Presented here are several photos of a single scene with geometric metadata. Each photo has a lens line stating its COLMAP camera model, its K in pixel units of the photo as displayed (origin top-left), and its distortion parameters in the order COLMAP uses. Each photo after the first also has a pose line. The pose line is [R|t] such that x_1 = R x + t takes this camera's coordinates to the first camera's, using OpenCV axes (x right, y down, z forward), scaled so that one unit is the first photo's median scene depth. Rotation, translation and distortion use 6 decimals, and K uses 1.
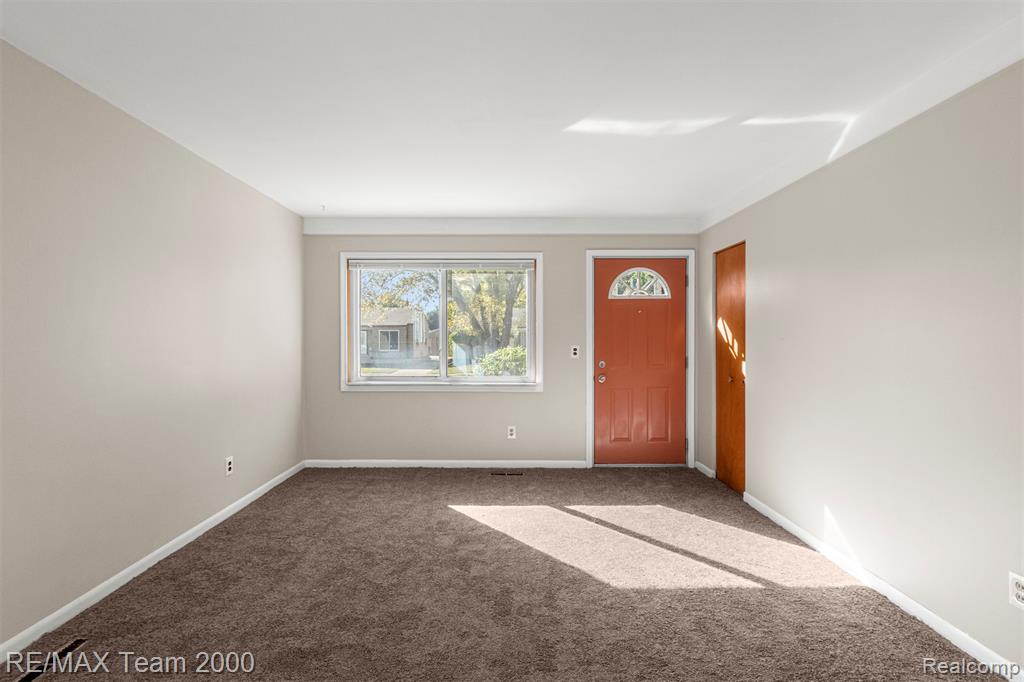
lens RADIAL K [[474.0, 0, 504.0], [0, 474.0, 338.7], [0, 0, 1]] dist [0.000954, 0.000297]
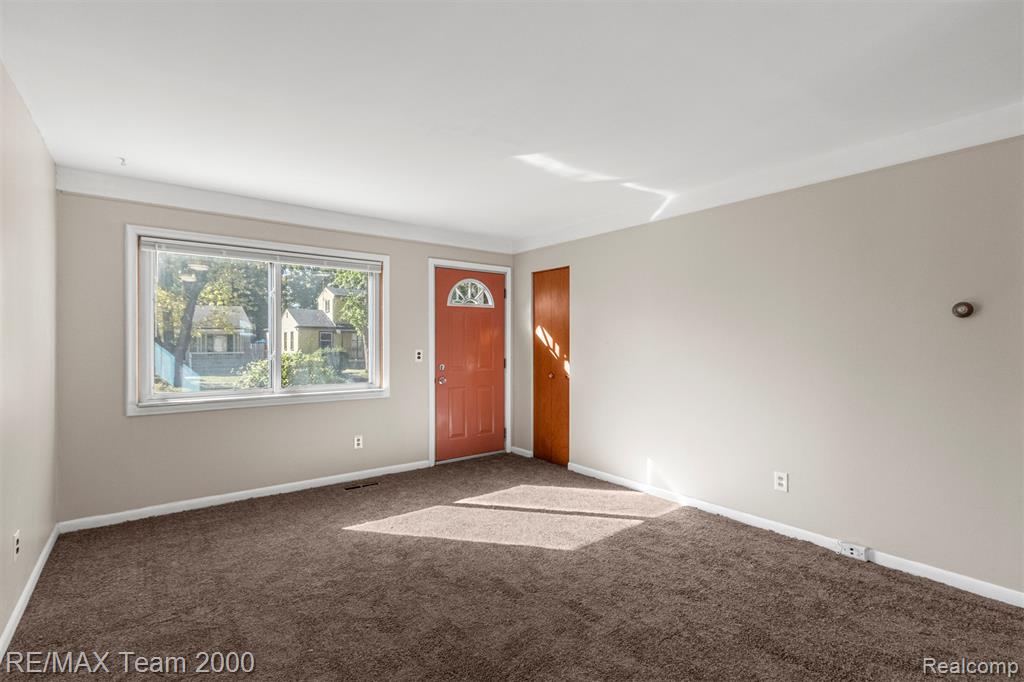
lens RADIAL K [[474.0, 0, 504.0], [0, 474.0, 338.7], [0, 0, 1]] dist [0.000954, 0.000297]
pose [[0.793487, 0.003191, 0.608578, -0.383915], [0.001065, 0.999977, -0.006631, -0.002473], [-0.608586, 0.005910, 0.793466, 0.085247]]
